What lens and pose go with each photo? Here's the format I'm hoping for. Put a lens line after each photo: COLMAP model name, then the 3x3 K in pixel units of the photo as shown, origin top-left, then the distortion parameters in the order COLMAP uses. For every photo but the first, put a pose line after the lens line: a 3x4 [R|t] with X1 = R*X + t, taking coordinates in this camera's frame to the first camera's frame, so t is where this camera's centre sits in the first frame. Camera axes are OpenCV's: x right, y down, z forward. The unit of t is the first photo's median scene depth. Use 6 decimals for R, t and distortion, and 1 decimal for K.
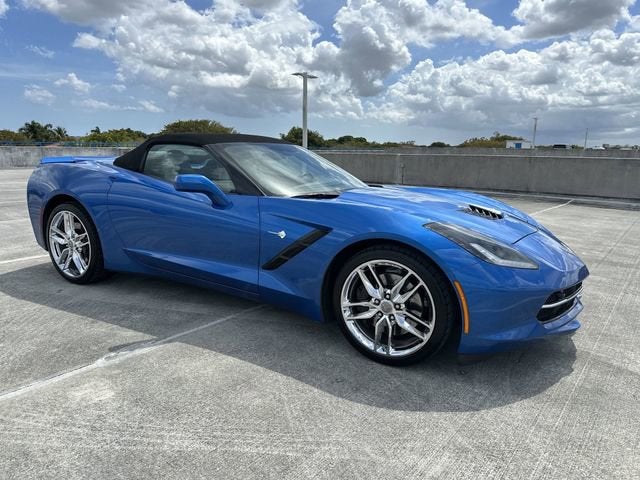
lens RADIAL K [[450.2, 0, 321.4], [0, 450.2, 243.9], [0, 0, 1]] dist [0.040462, -0.056539]
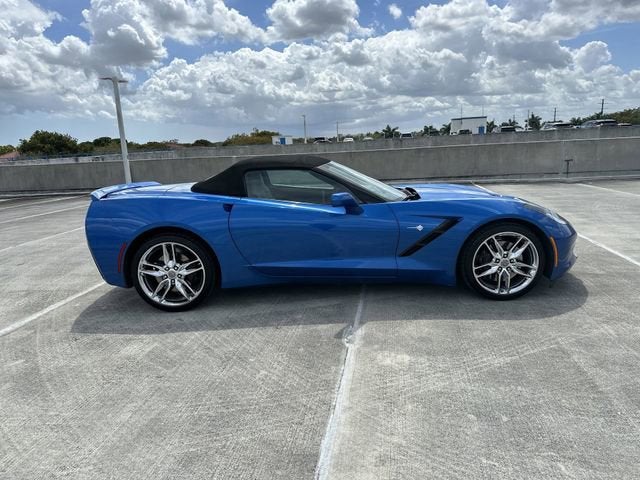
lens RADIAL K [[450.2, 0, 317.1], [0, 450.2, 244.6], [0, 0, 1]] dist [0.040462, -0.056539]
pose [[0.876814, -0.160687, 0.453184, -0.694994], [0.157188, 0.986512, 0.045666, -0.057745], [-0.454410, 0.031195, 0.890246, -0.055727]]
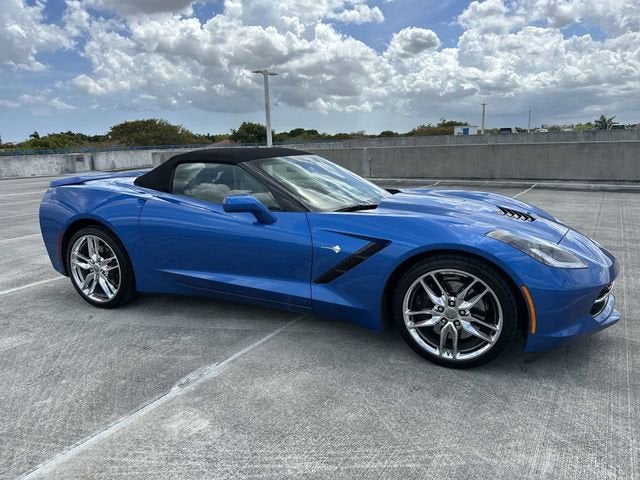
lens RADIAL K [[450.2, 0, 314.3], [0, 450.2, 243.4], [0, 0, 1]] dist [0.040462, -0.056539]
pose [[0.994654, -0.066670, 0.078860, -0.152370], [0.065553, 0.997710, 0.016669, -0.038130], [-0.079791, -0.011411, 0.996746, -0.013201]]
